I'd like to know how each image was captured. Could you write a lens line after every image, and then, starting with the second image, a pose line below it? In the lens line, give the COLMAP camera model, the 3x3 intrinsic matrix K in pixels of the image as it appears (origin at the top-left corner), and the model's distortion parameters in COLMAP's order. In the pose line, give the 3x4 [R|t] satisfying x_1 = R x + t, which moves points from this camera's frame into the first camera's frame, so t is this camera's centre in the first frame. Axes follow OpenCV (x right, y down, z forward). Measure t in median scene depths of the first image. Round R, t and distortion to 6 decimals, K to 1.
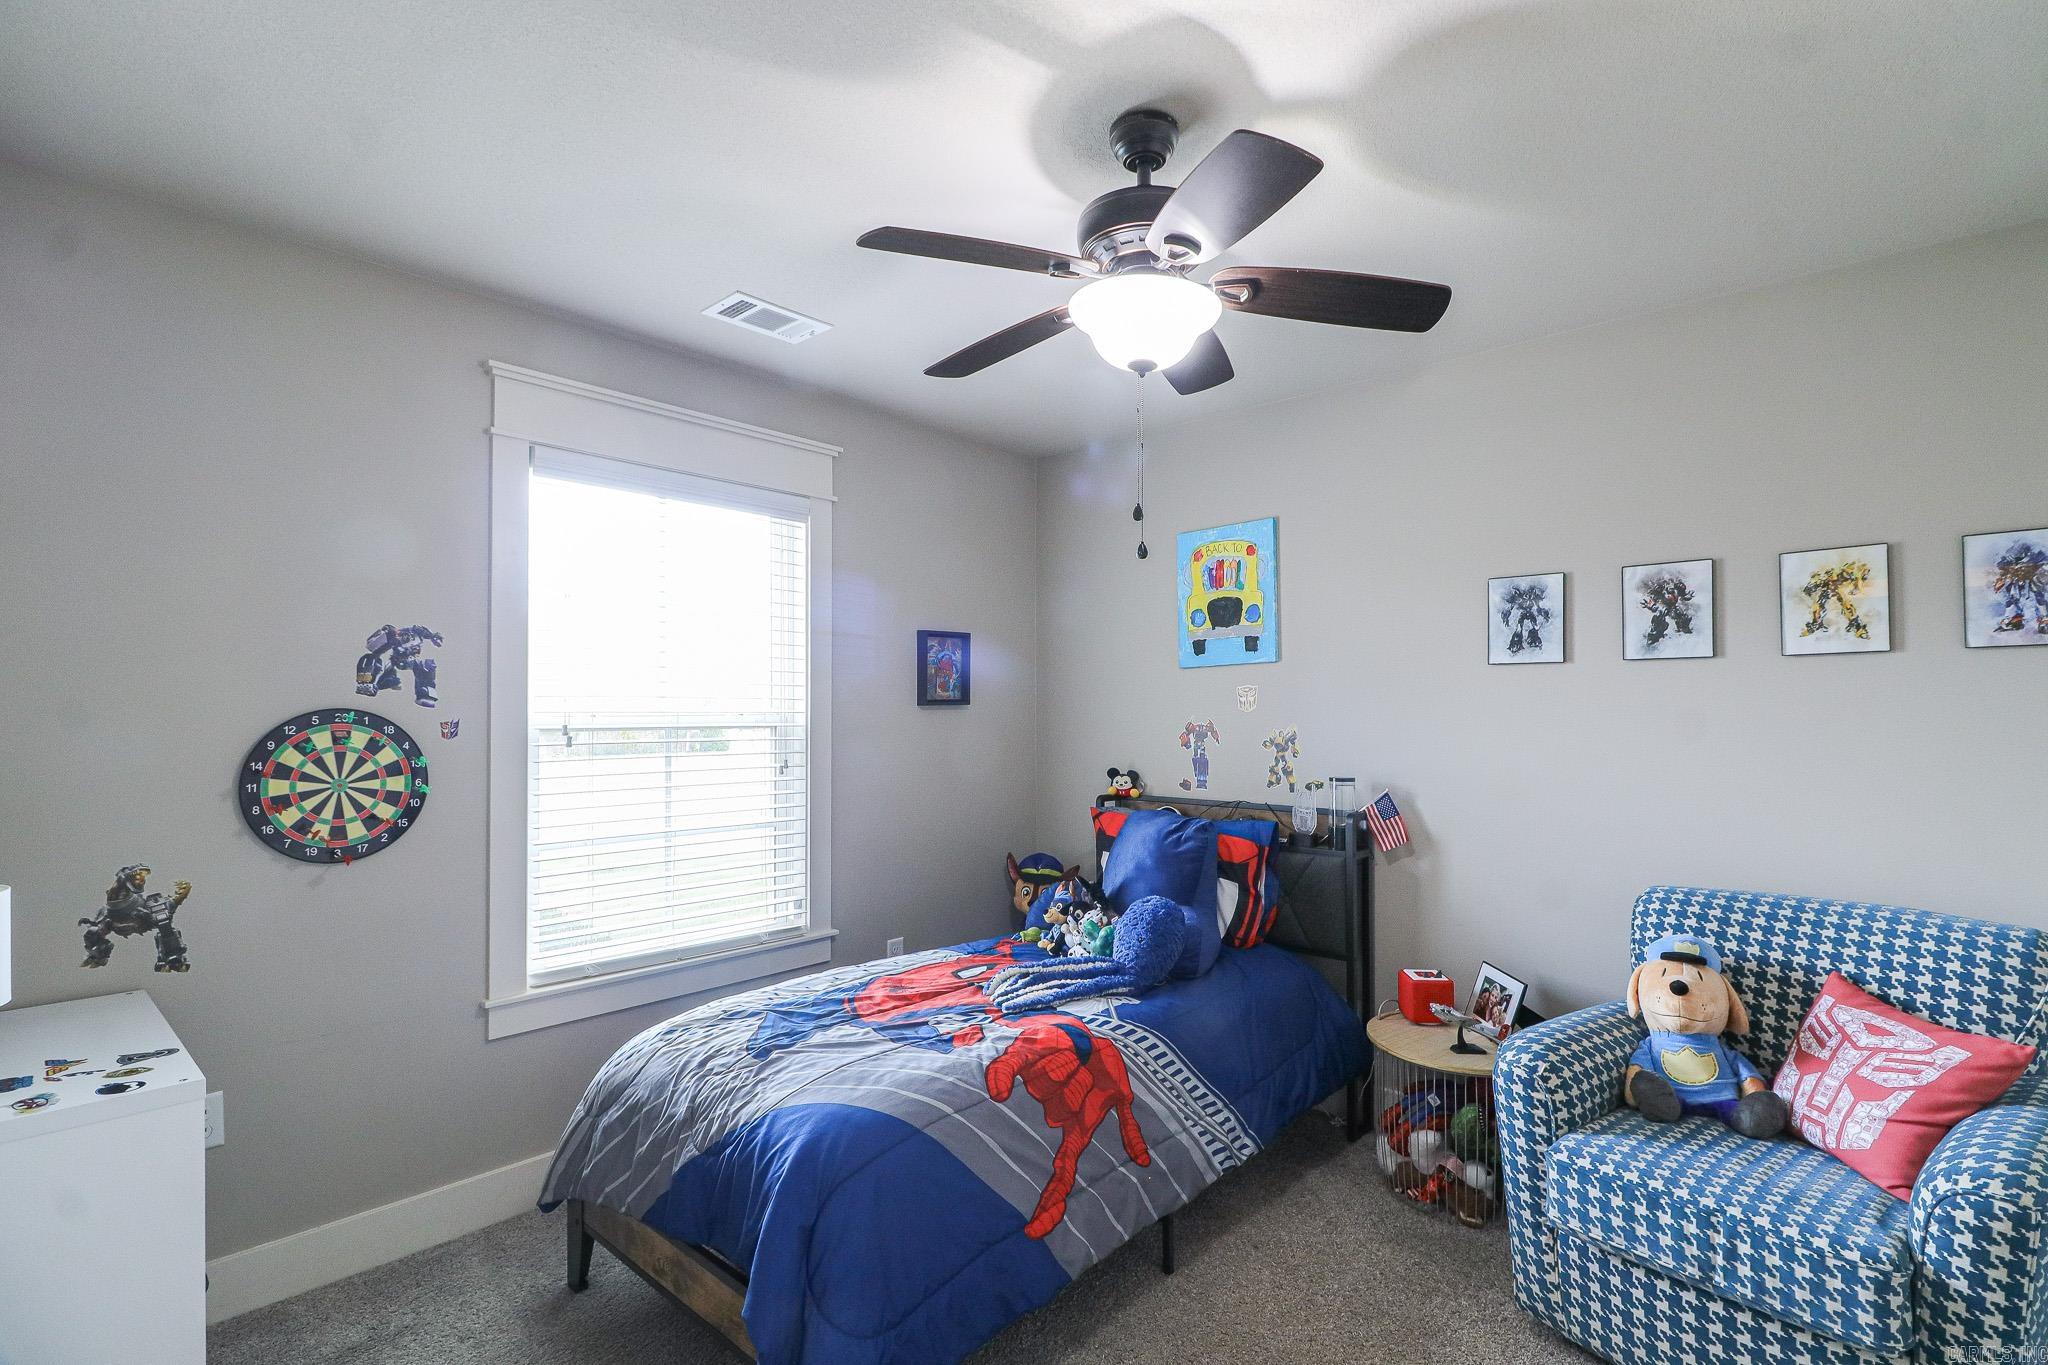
lens RADIAL K [[958.6, 0, 1010.4], [0, 958.6, 690.1], [0, 0, 1]] dist [0.016742, -0.007236]
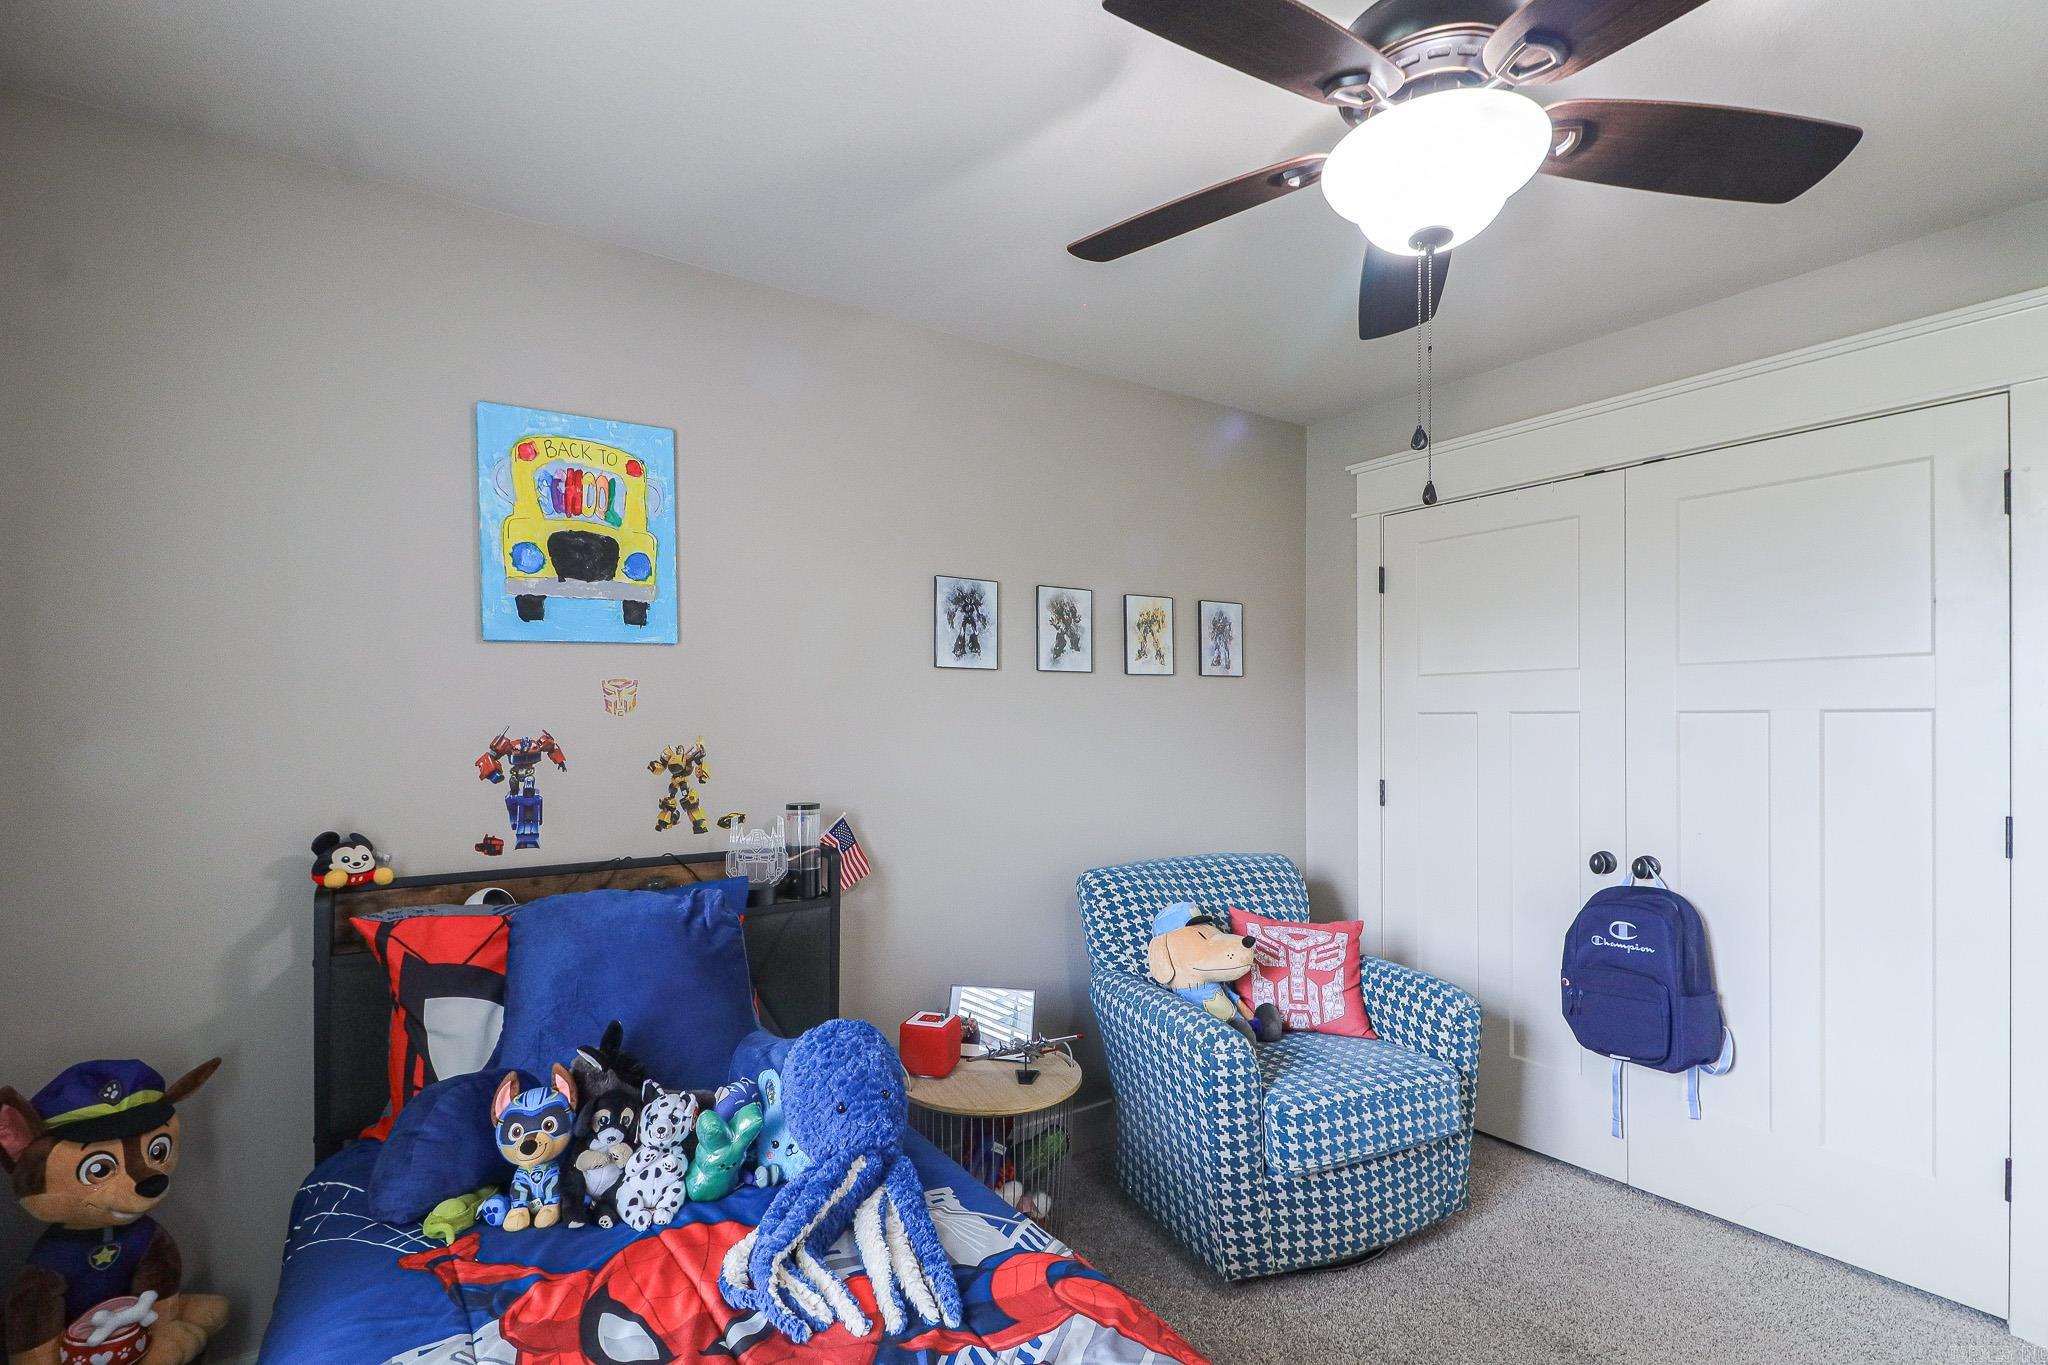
lens RADIAL K [[958.6, 0, 1069.9], [0, 958.6, 720.2], [0, 0, 1]] dist [0.016742, -0.007236]
pose [[0.204197, -0.000936, 0.978929, -0.365039], [-0.022087, 0.999741, 0.005563, 0.015667], [-0.978681, -0.022758, 0.204124, 0.648456]]
